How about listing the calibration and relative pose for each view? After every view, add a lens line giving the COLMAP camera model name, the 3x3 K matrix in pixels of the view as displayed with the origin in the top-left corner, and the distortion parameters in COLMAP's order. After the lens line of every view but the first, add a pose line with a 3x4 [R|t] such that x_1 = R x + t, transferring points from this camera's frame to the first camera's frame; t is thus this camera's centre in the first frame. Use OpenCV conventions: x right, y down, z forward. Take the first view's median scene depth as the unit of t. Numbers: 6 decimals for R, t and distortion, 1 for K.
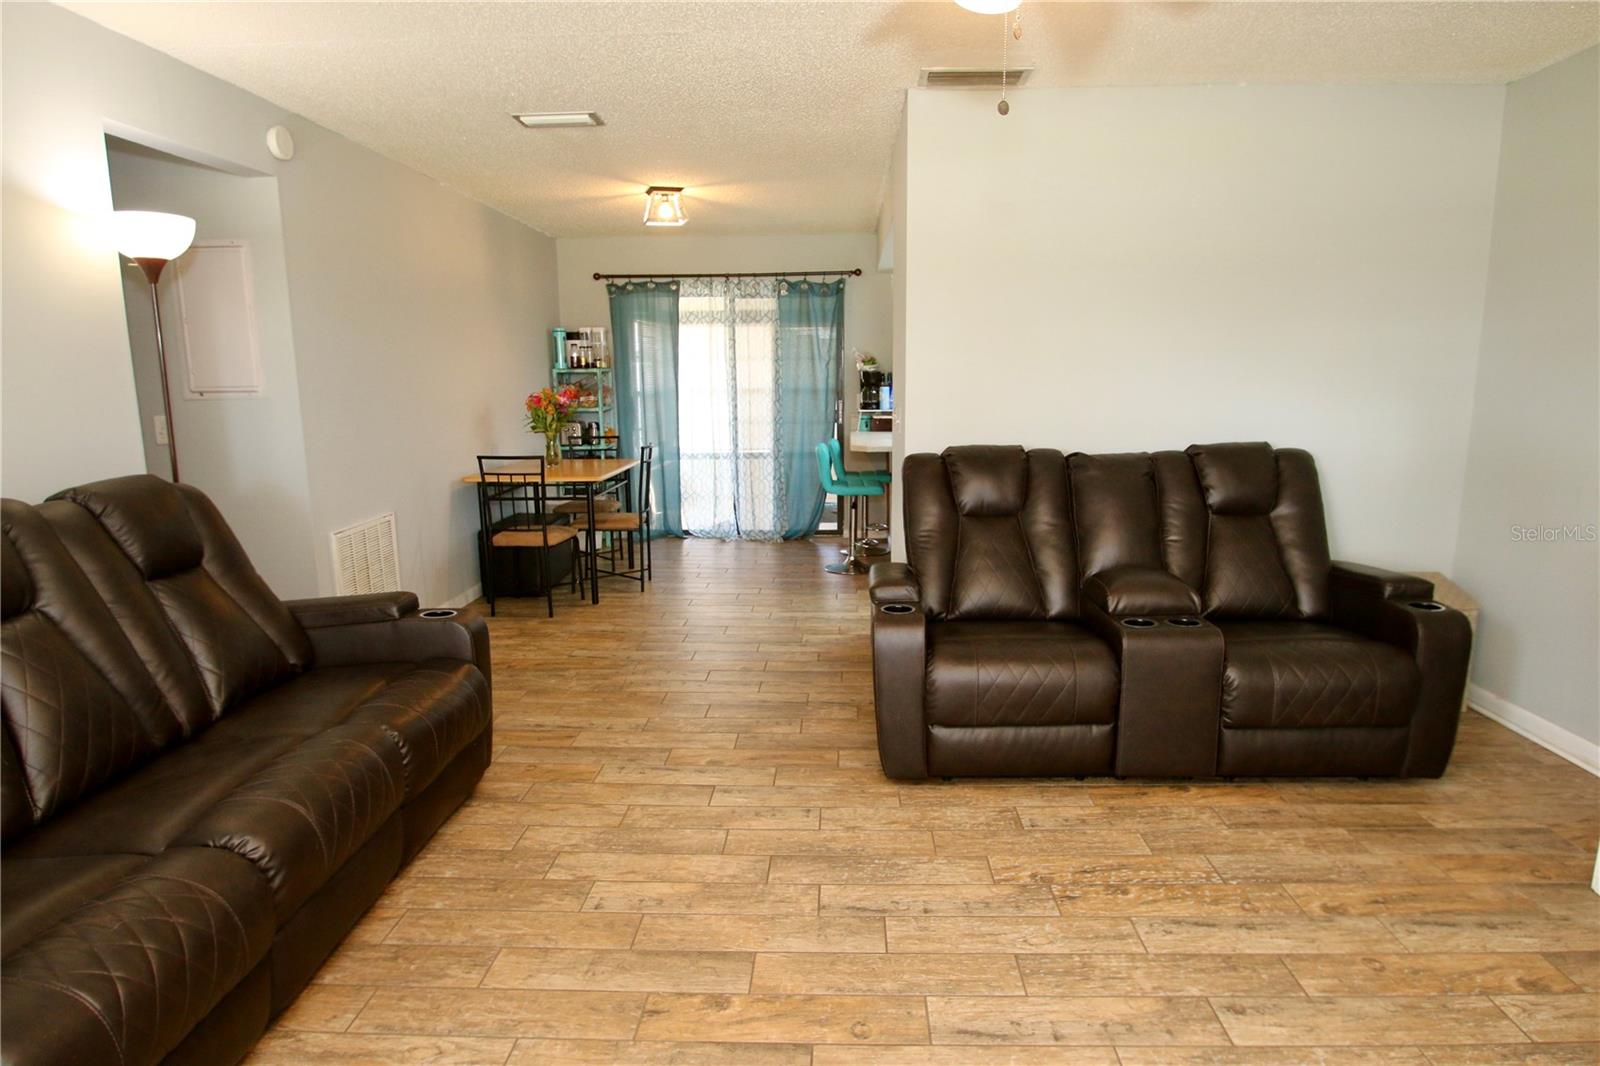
lens RADIAL K [[932.4, 0, 795.9], [0, 932.4, 535.6], [0, 0, 1]] dist [-0.024748, -0.004693]
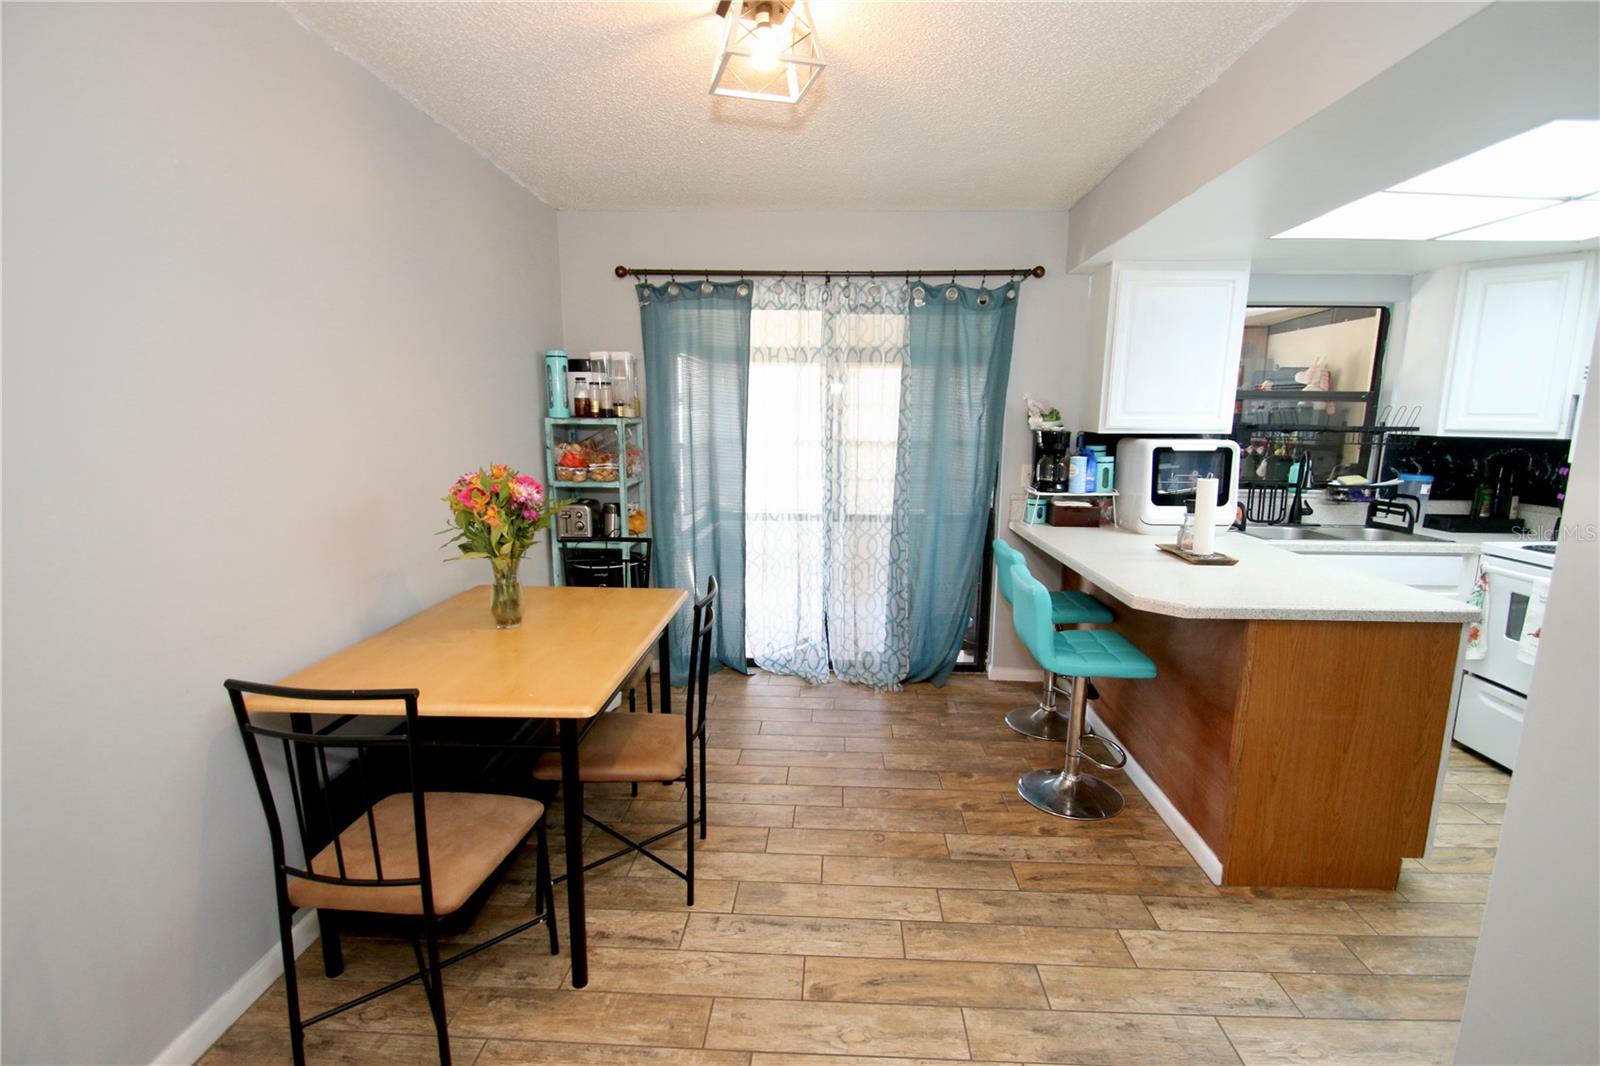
lens RADIAL K [[737.8, 0, 806.2], [0, 737.8, 540.6], [0, 0, 1]] dist [-0.003879, -0.001038]
pose [[0.999811, 0.017690, 0.008069, -0.089876], [-0.017674, 0.999842, -0.001979, -0.098320], [-0.008103, 0.001836, 0.999965, 0.502143]]
